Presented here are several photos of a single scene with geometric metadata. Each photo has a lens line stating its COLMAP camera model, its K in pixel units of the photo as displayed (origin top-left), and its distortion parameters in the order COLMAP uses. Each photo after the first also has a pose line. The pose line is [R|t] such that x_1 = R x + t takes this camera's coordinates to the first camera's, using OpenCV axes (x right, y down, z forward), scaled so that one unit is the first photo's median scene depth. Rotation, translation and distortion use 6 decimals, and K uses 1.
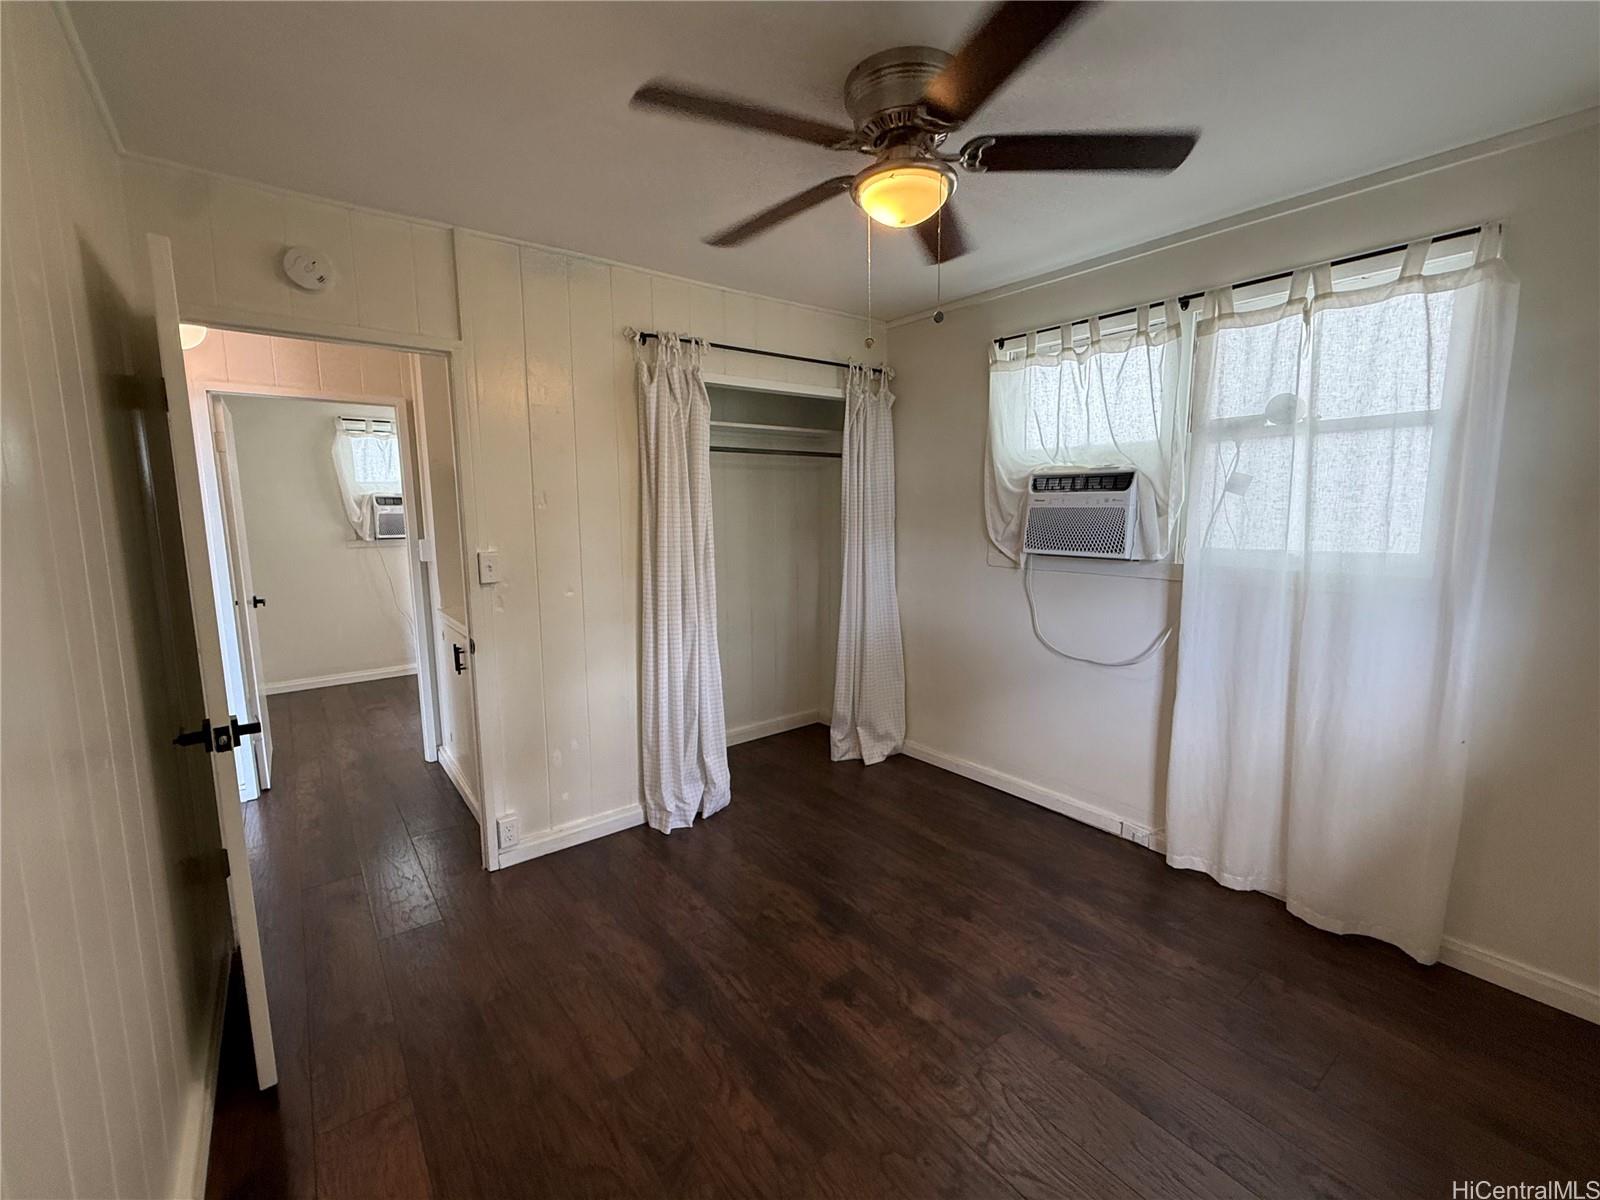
lens RADIAL K [[680.5, 0, 800.0], [0, 680.5, 600.0], [0, 0, 1]] dist [-0.001112, -0.000140]
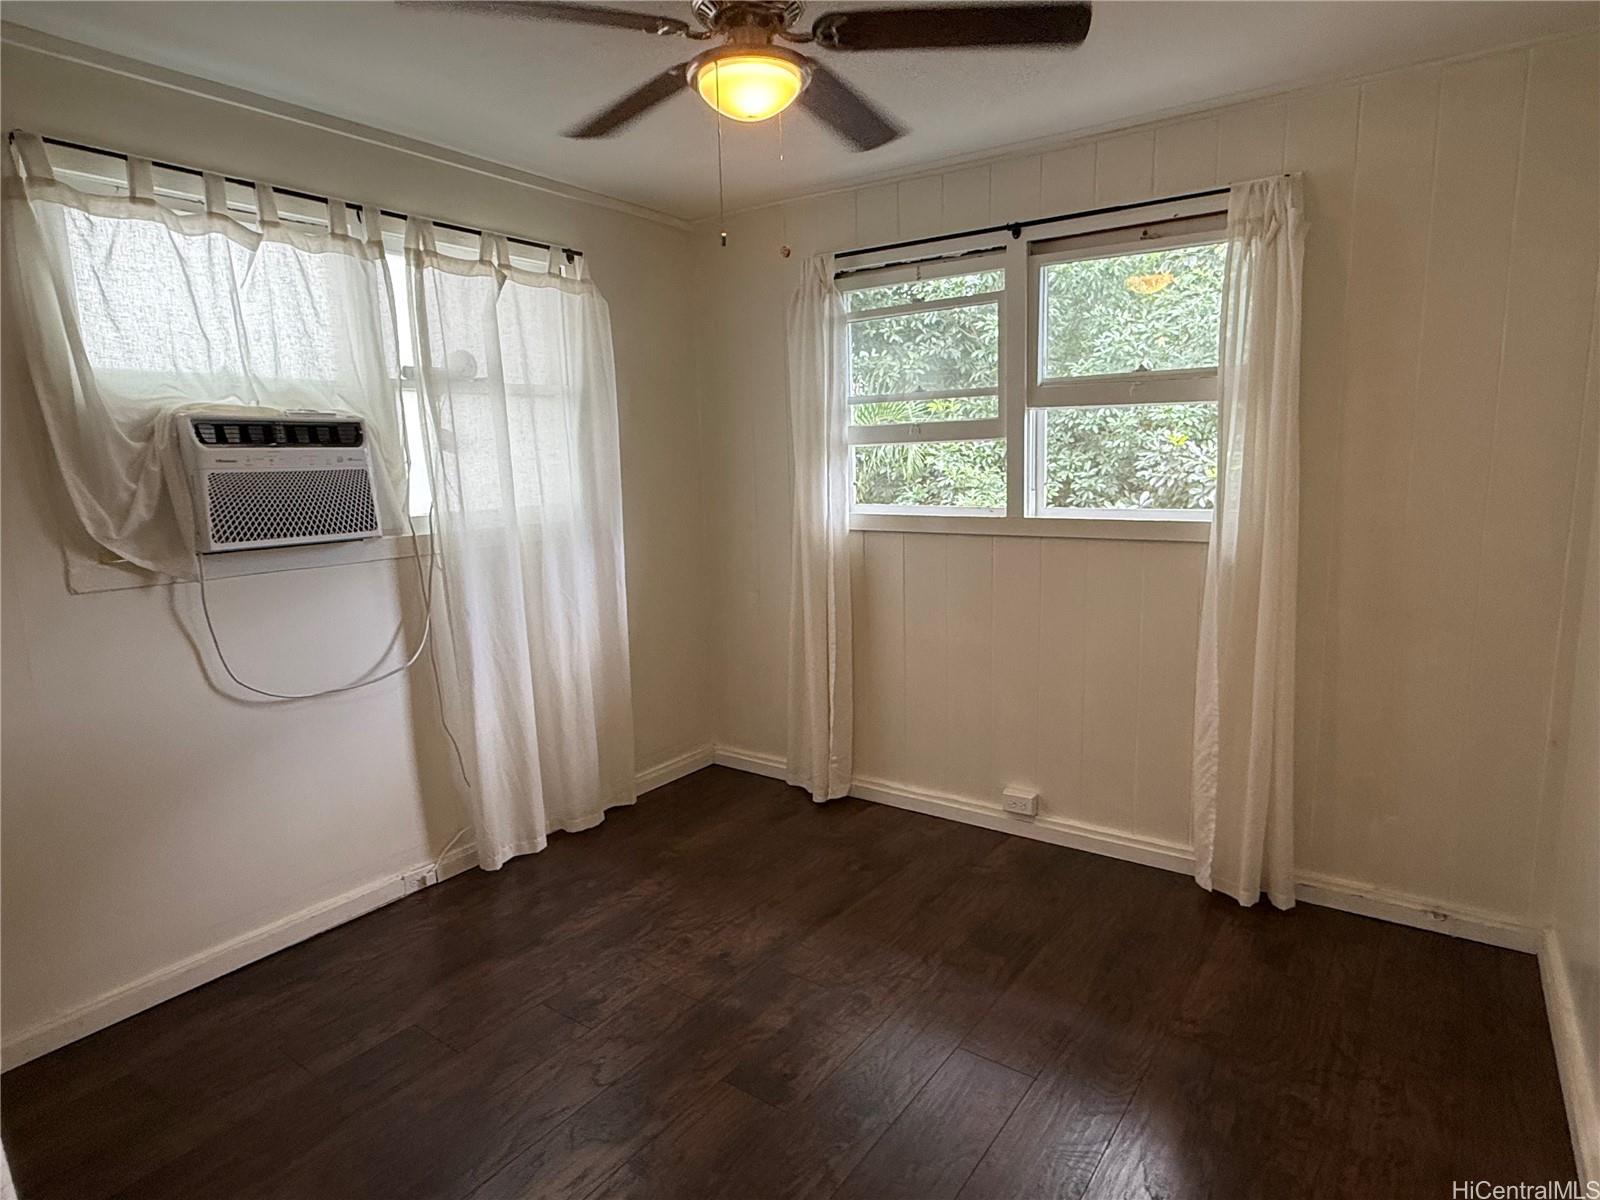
lens RADIAL K [[891.7, 0, 800.0], [0, 891.7, 600.0], [0, 0, 1]] dist [-0.000460, -0.000321]
pose [[-0.289995, -0.141832, 0.946460, -0.615950], [0.155256, 0.968885, 0.192763, -0.111762], [-0.944351, 0.202843, -0.258951, 0.834294]]
